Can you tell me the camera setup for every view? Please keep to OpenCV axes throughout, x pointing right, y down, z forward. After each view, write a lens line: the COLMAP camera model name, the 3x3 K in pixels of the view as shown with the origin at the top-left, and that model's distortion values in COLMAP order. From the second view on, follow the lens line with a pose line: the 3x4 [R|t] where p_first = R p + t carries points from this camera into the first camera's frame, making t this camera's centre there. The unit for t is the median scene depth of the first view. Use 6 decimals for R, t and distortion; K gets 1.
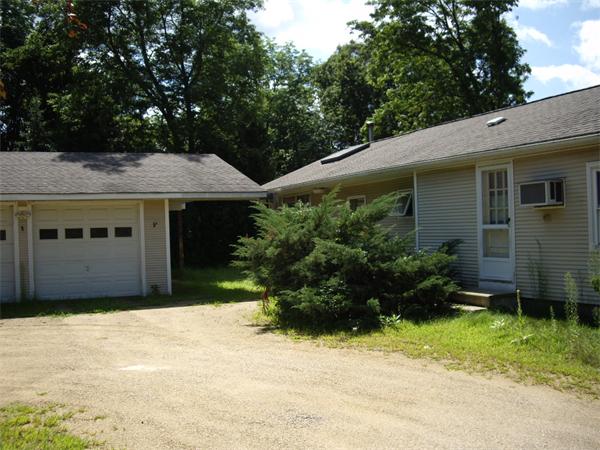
lens RADIAL K [[630.5, 0, 300.0], [0, 630.5, 225.0], [0, 0, 1]] dist [-0.143186, 0.006800]
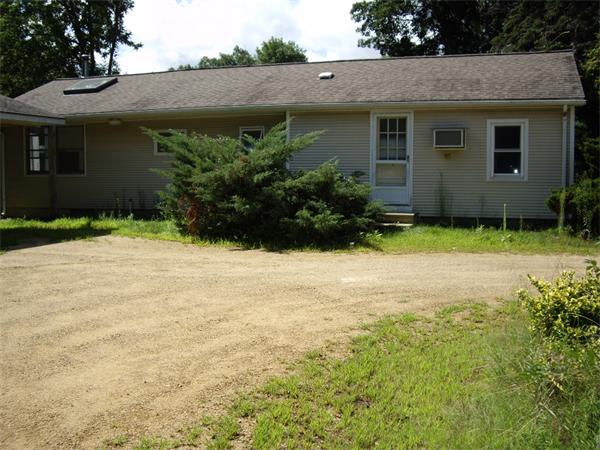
lens RADIAL K [[630.5, 0, 300.0], [0, 630.5, 225.0], [0, 0, 1]] dist [-0.143186, 0.006800]
pose [[0.690887, -0.022207, 0.722622, -0.747690], [-0.029379, 0.997840, 0.058753, 0.061648], [-0.722366, -0.061821, 0.688742, 0.246191]]
